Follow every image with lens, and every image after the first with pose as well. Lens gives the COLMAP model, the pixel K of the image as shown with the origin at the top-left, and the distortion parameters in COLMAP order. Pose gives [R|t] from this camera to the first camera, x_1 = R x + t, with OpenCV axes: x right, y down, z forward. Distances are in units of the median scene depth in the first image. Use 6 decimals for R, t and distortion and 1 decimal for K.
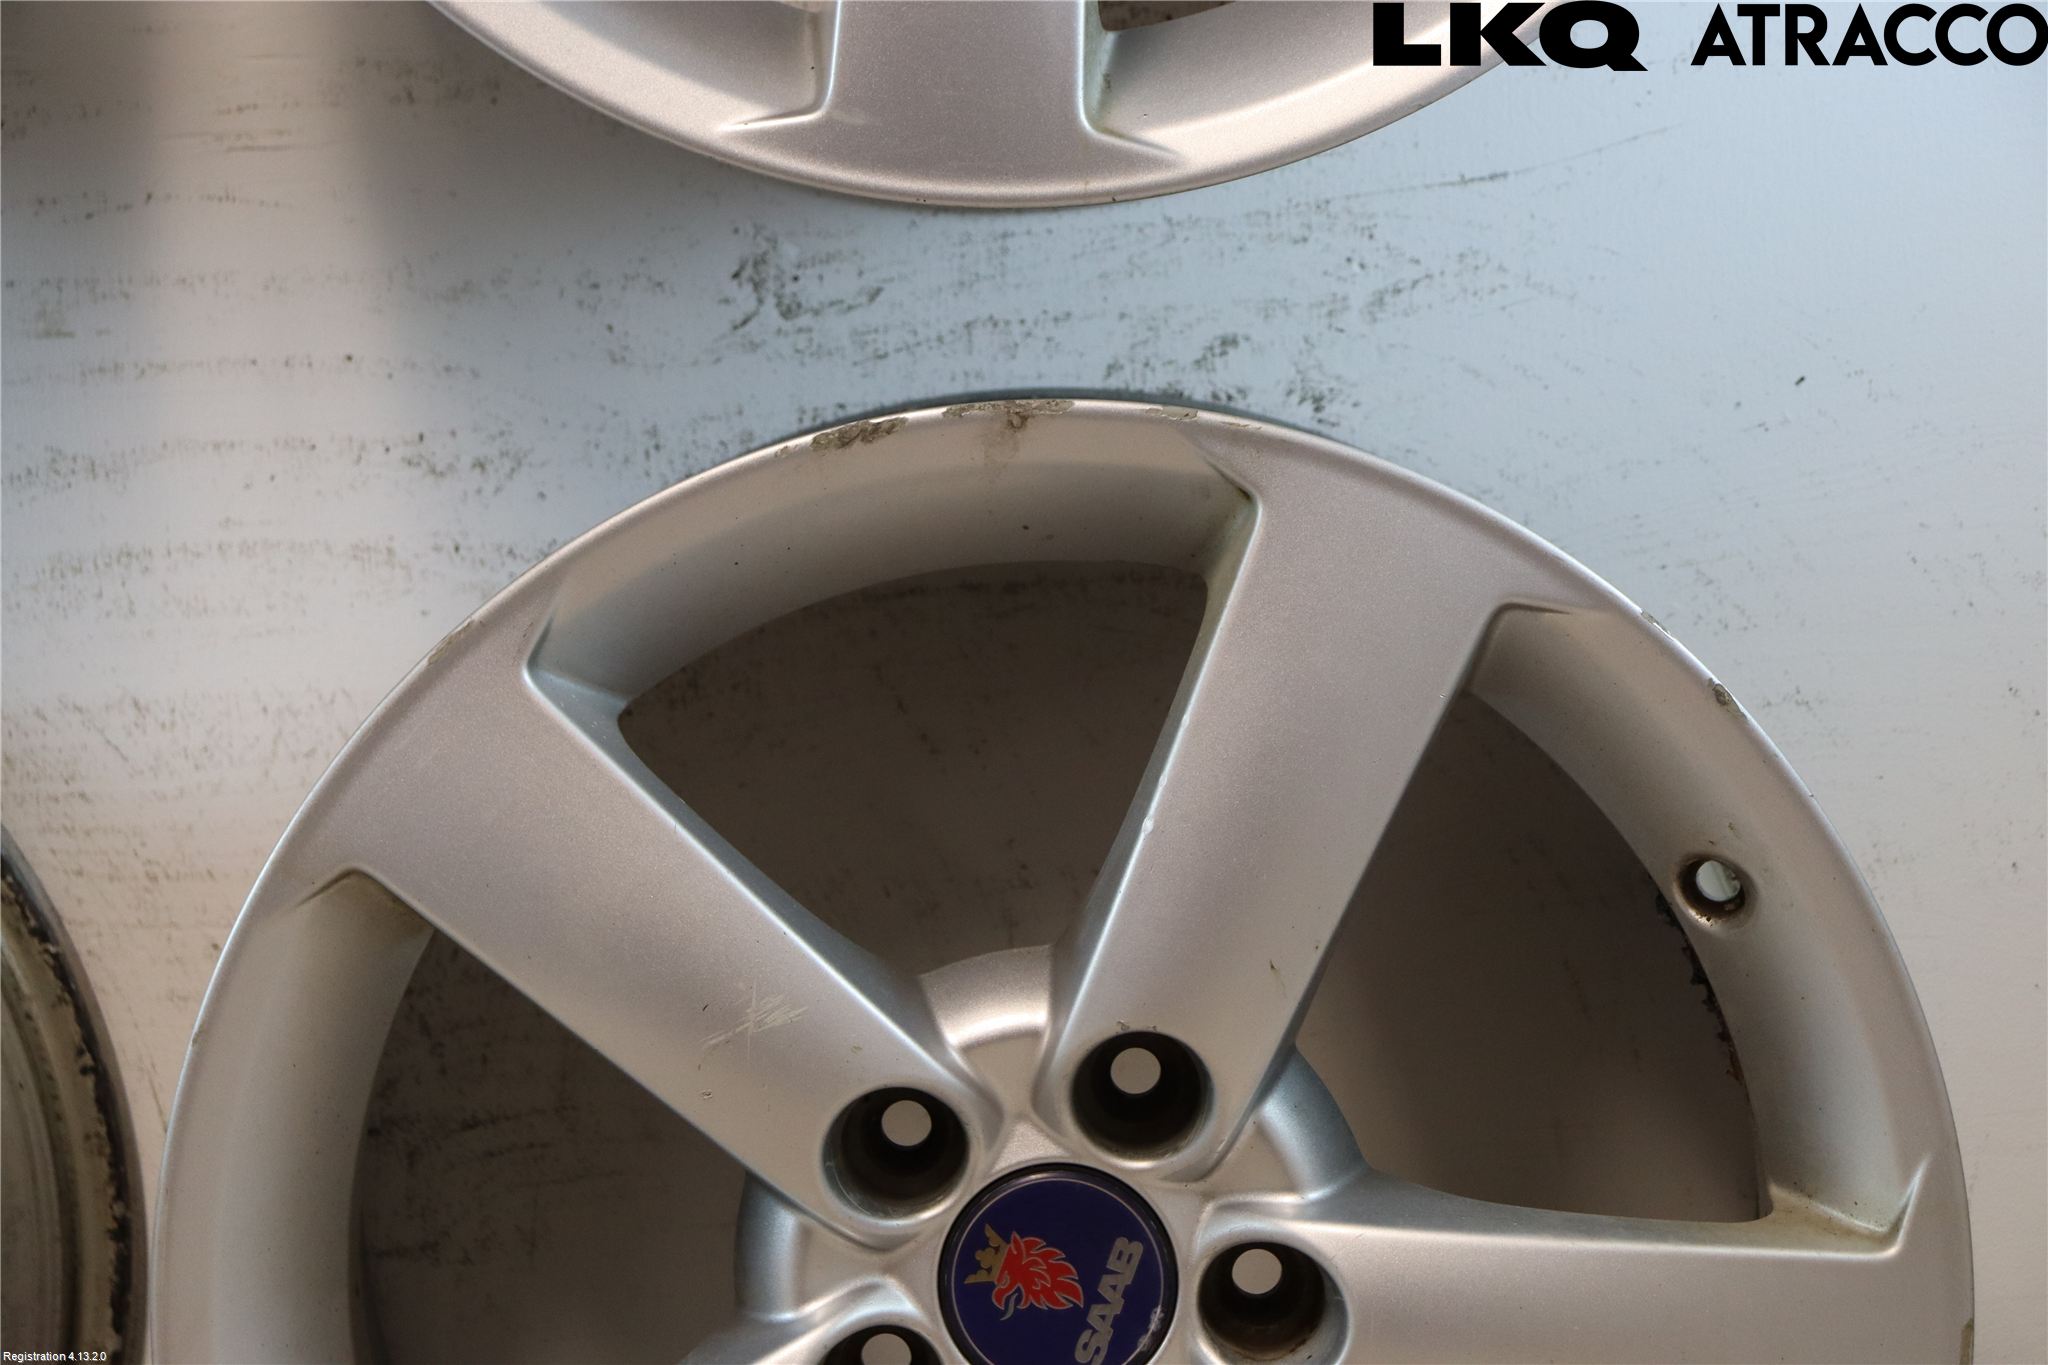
lens RADIAL K [[4661.6, 0, 1012.3], [0, 4661.6, 684.1], [0, 0, 1]] dist [0.405216, 0.000000]
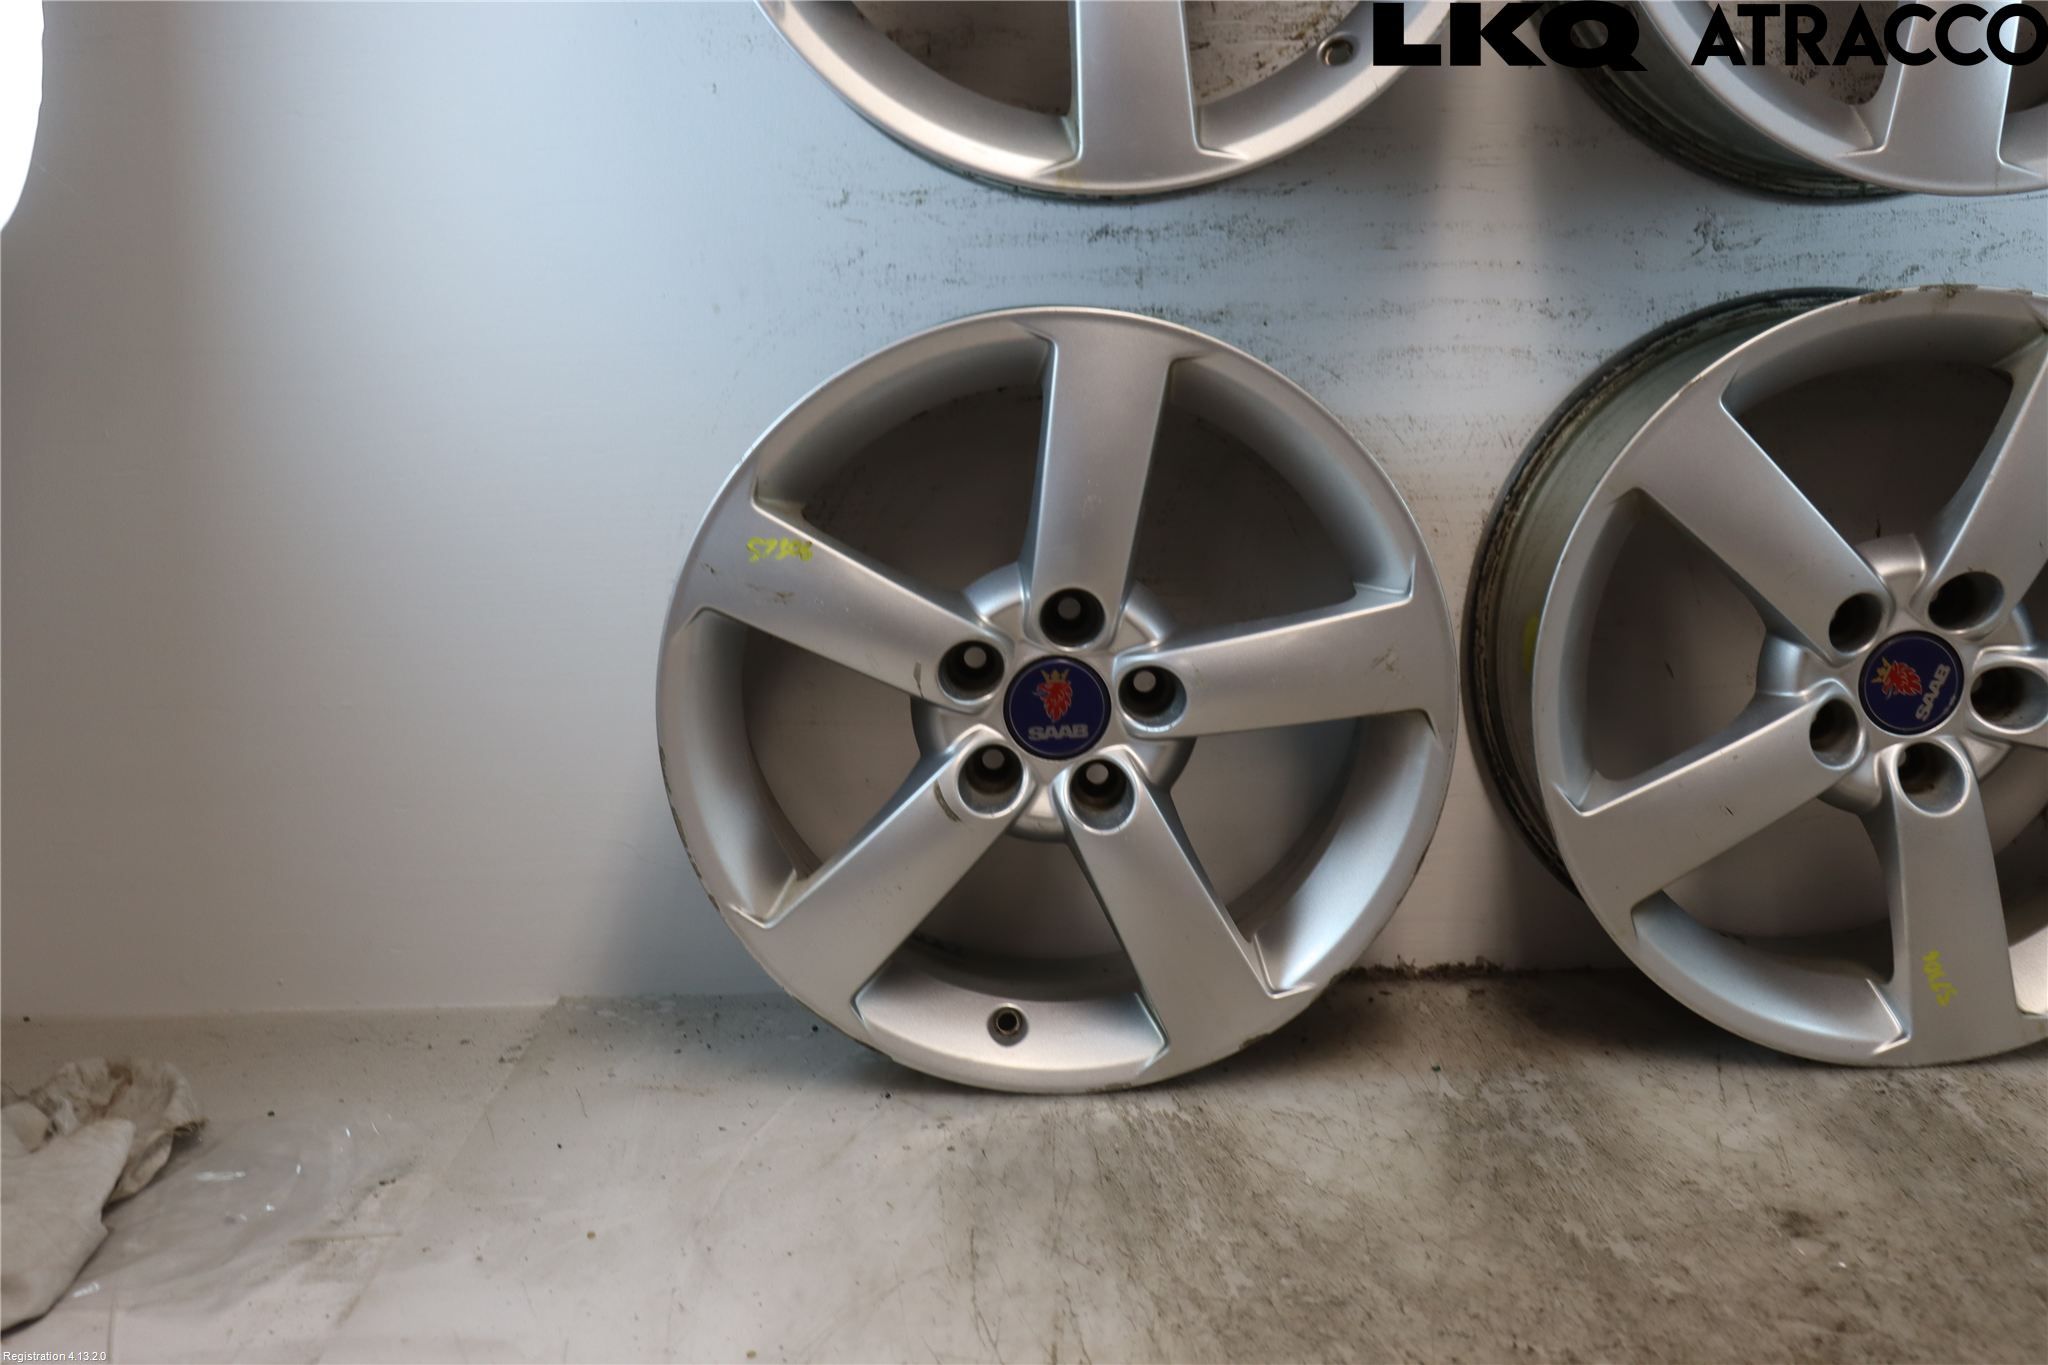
lens RADIAL K [[2245.1, 0, 1028.9], [0, 2245.1, 690.1], [0, 0, 1]] dist [-0.056717, 0.000000]
pose [[0.999154, 0.026041, 0.031836, -0.398352], [-0.028862, 0.995377, 0.091609, 0.040269], [-0.029303, -0.092450, 0.995286, -0.045732]]
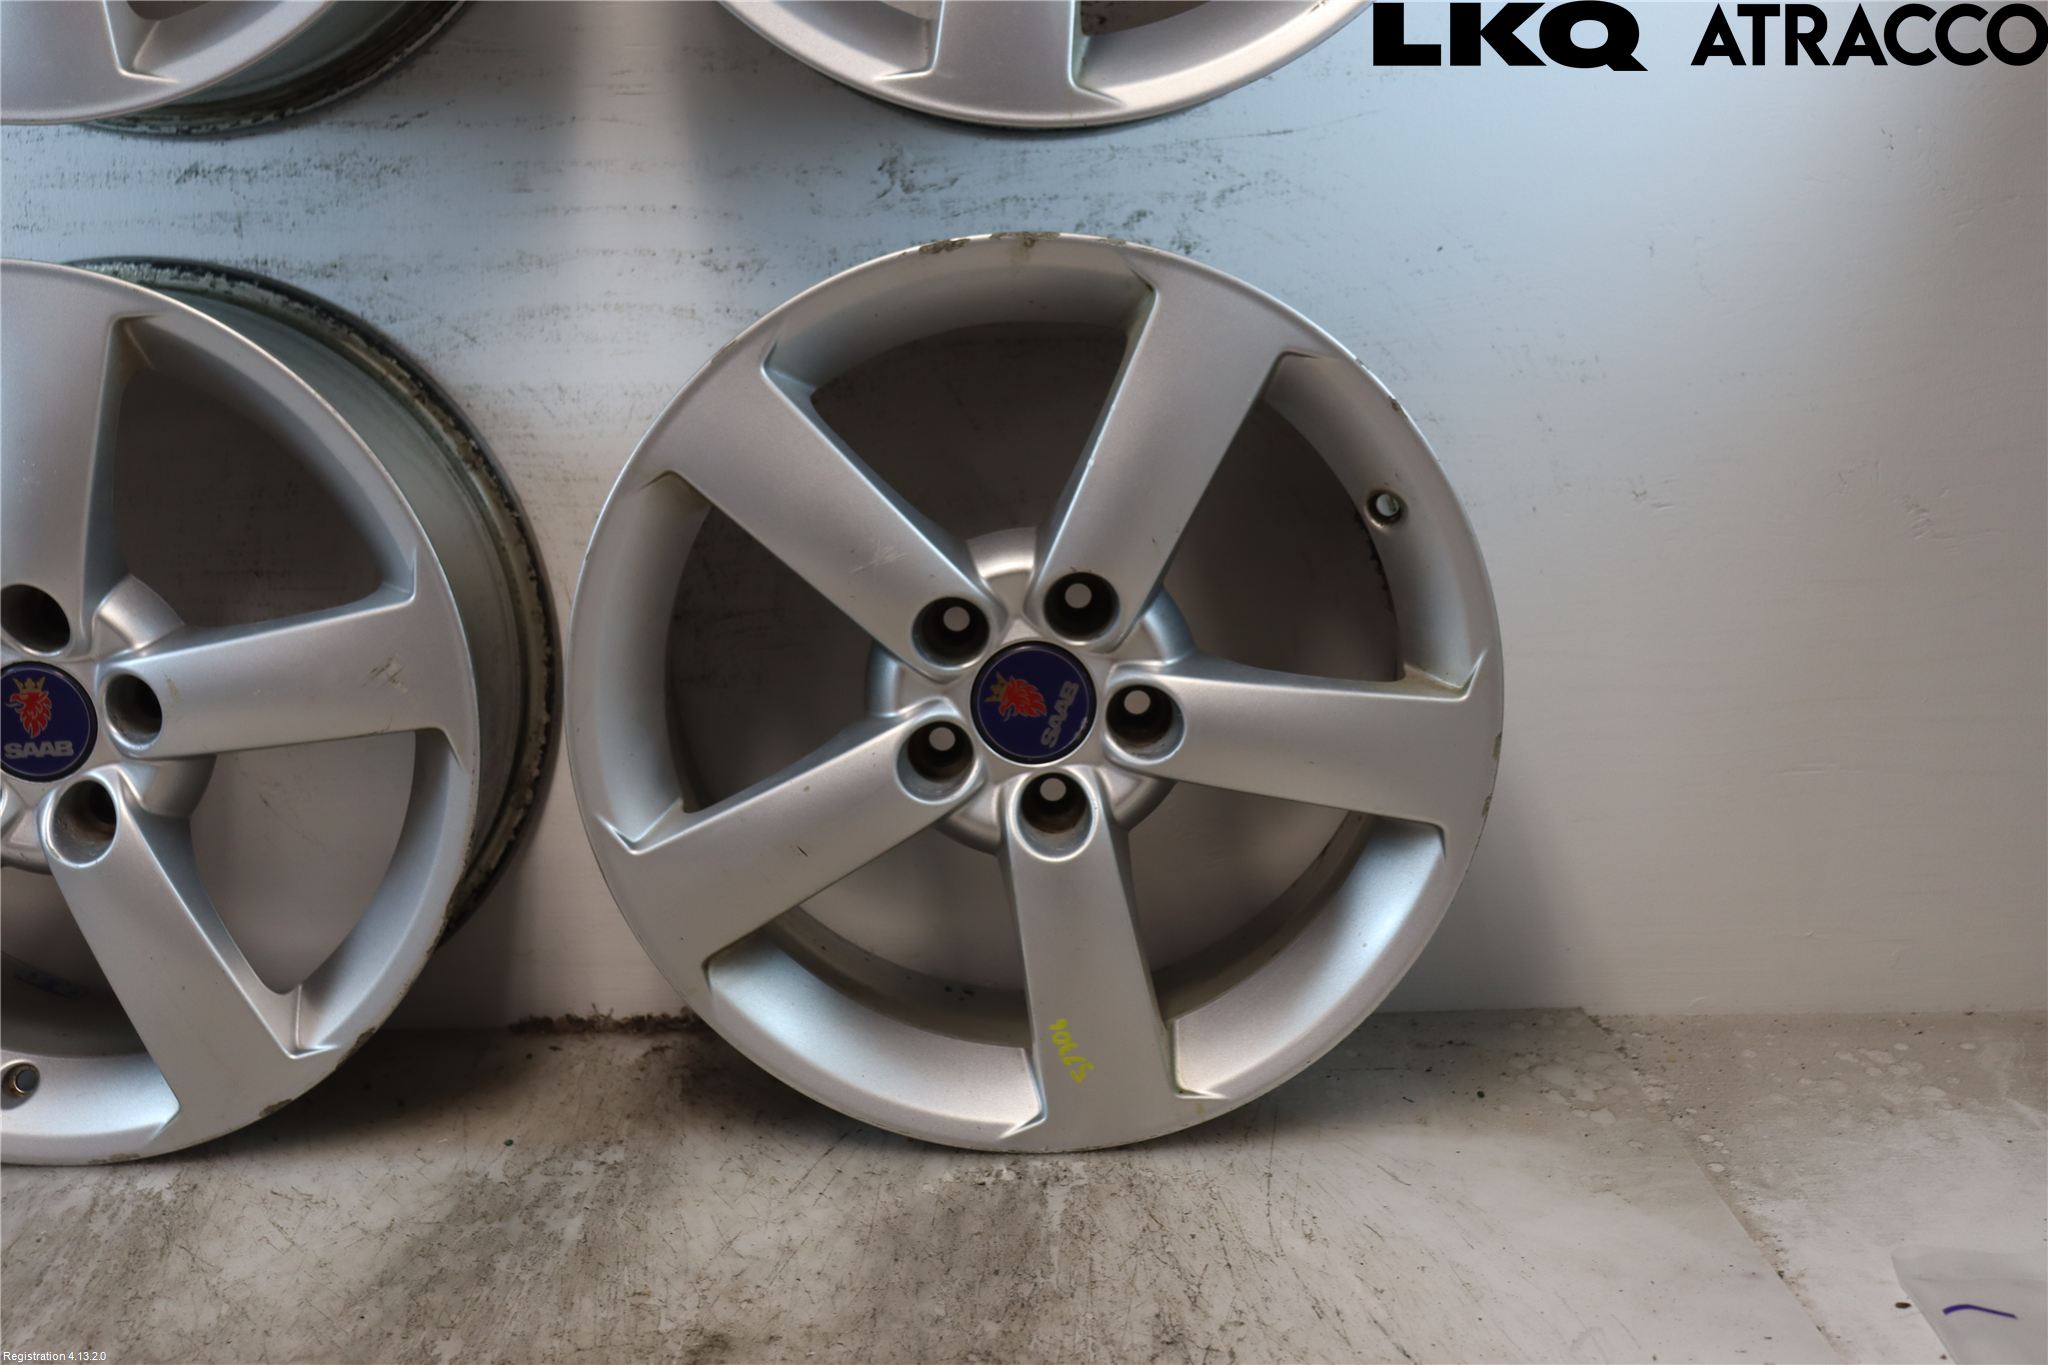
lens RADIAL K [[2394.2, 0, 1025.3], [0, 2394.2, 694.4], [0, 0, 1]] dist [-0.032222, 0.000000]
pose [[0.999297, 0.035888, 0.010824, -0.003775], [-0.036814, 0.993989, 0.103108, 0.021045], [-0.007058, -0.103434, 0.994611, 0.027421]]
